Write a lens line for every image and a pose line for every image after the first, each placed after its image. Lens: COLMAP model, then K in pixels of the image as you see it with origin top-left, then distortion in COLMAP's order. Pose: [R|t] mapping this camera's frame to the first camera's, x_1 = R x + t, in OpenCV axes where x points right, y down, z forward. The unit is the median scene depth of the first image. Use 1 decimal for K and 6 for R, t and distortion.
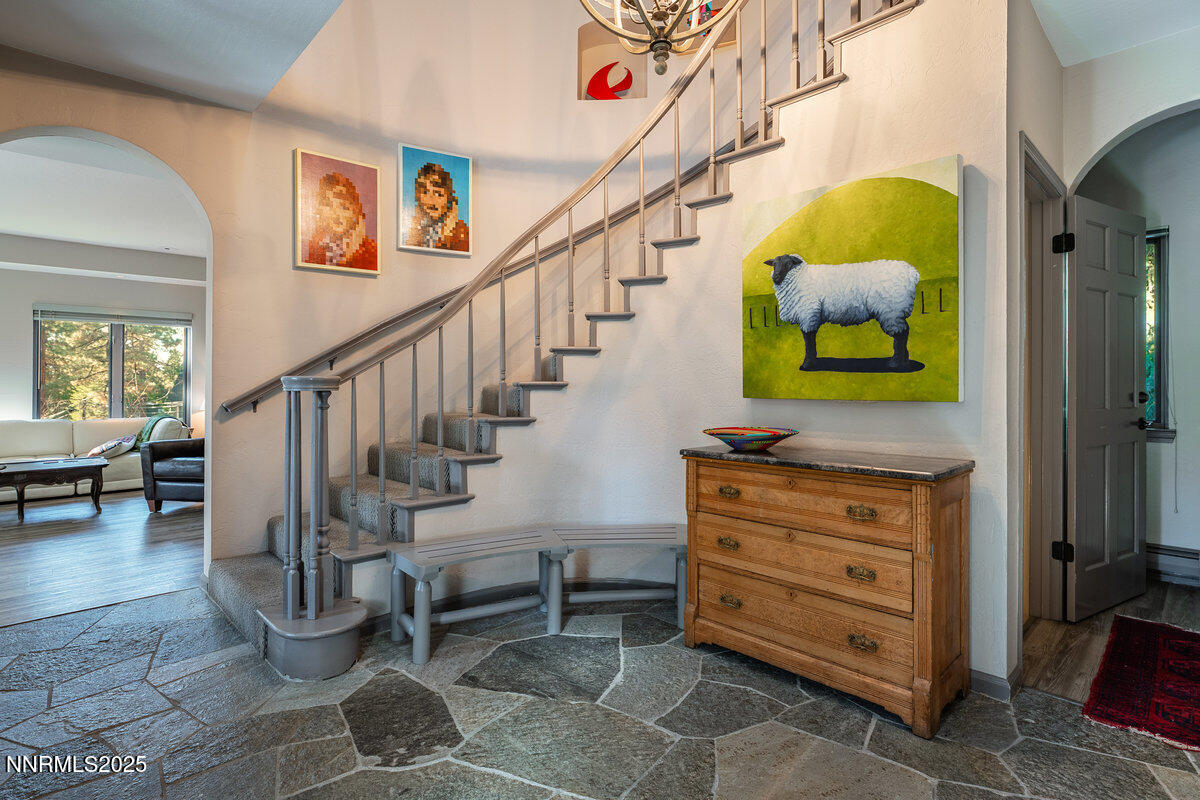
lens RADIAL K [[614.5, 0, 607.2], [0, 614.5, 377.4], [0, 0, 1]] dist [-0.001625, -0.000772]
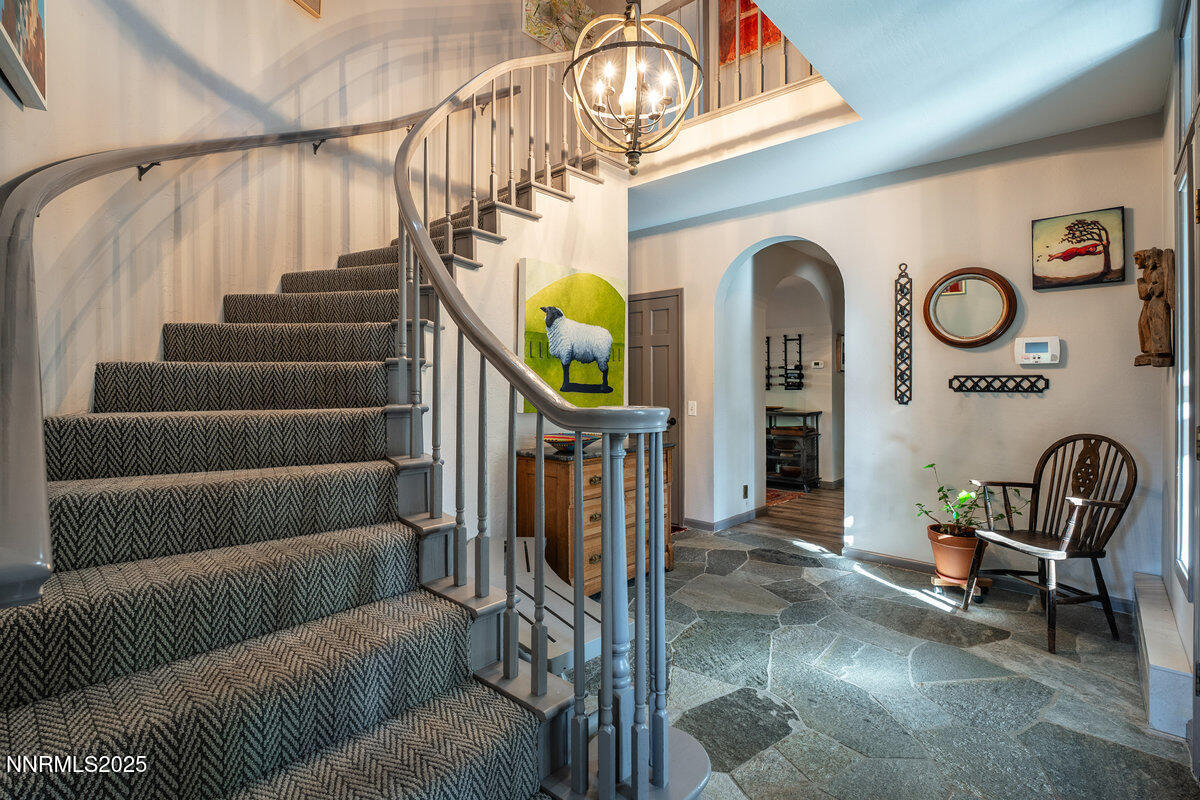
lens RADIAL K [[566.8, 0, 601.9], [0, 566.8, 390.7], [0, 0, 1]] dist [-0.001343, 0.001000]
pose [[-0.081220, -0.003399, 0.996690, -0.952163], [-0.010606, 0.999941, 0.002546, -0.016253], [-0.996640, -0.010364, -0.081251, 0.965101]]
